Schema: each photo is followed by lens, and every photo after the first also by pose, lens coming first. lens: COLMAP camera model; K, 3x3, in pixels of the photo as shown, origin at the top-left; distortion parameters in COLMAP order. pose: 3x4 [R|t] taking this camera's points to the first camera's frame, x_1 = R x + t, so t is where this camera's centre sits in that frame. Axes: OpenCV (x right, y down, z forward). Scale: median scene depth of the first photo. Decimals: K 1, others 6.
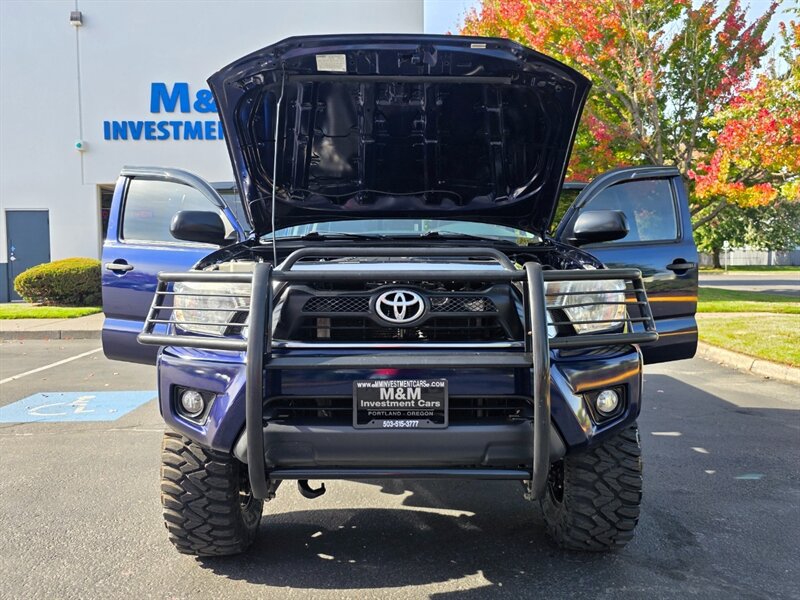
lens RADIAL K [[651.7, 0, 396.7], [0, 651.7, 298.3], [0, 0, 1]] dist [0.077118, -0.027219]
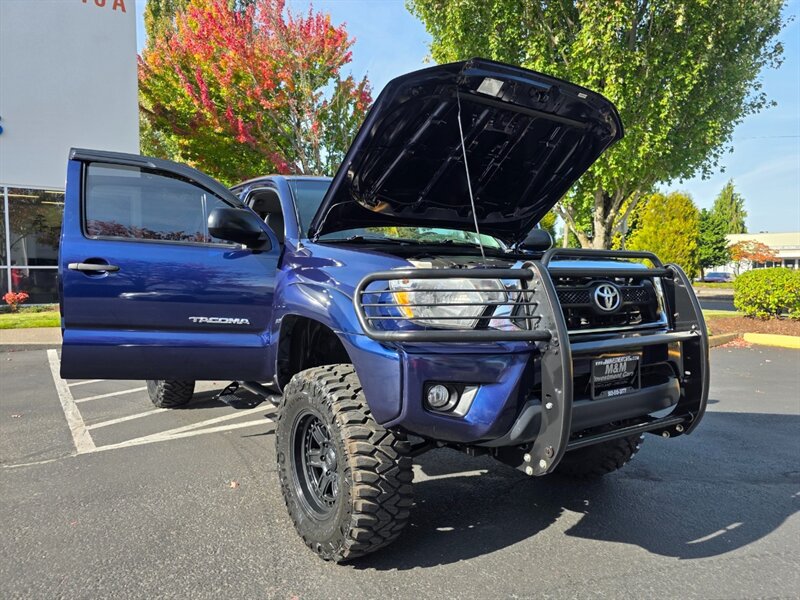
lens RADIAL K [[551.7, 0, 409.7], [0, 551.7, 288.4], [0, 0, 1]] dist [0.004387, -0.010351]
pose [[0.836922, -0.013313, 0.547160, -0.877789], [0.025416, 0.999571, -0.014555, 0.001098], [-0.546732, 0.026088, 0.836901, 0.331187]]
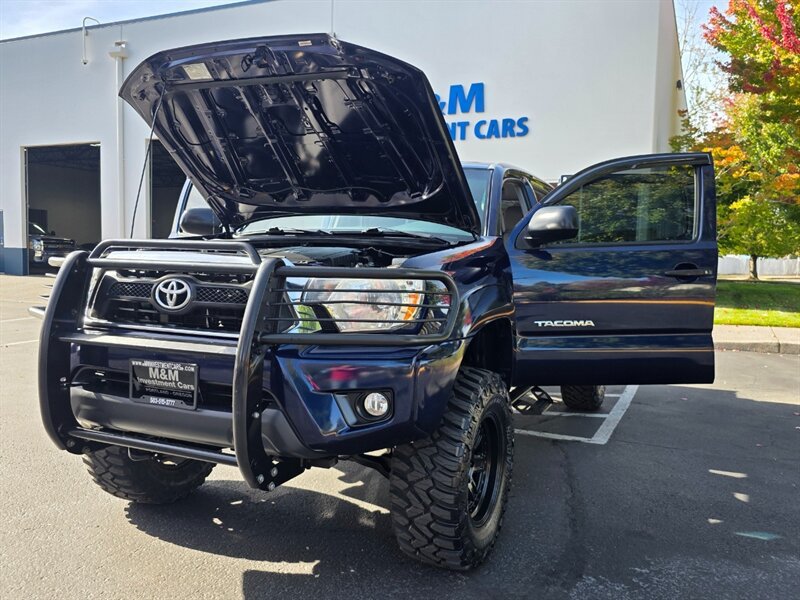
lens RADIAL K [[651.7, 0, 404.9], [0, 651.7, 302.4], [0, 0, 1]] dist [0.077118, -0.027219]
pose [[0.915095, 0.056926, -0.399200, 0.795606], [-0.052050, 0.998378, 0.023054, -0.019311], [0.399865, -0.000319, 0.916574, 0.151627]]
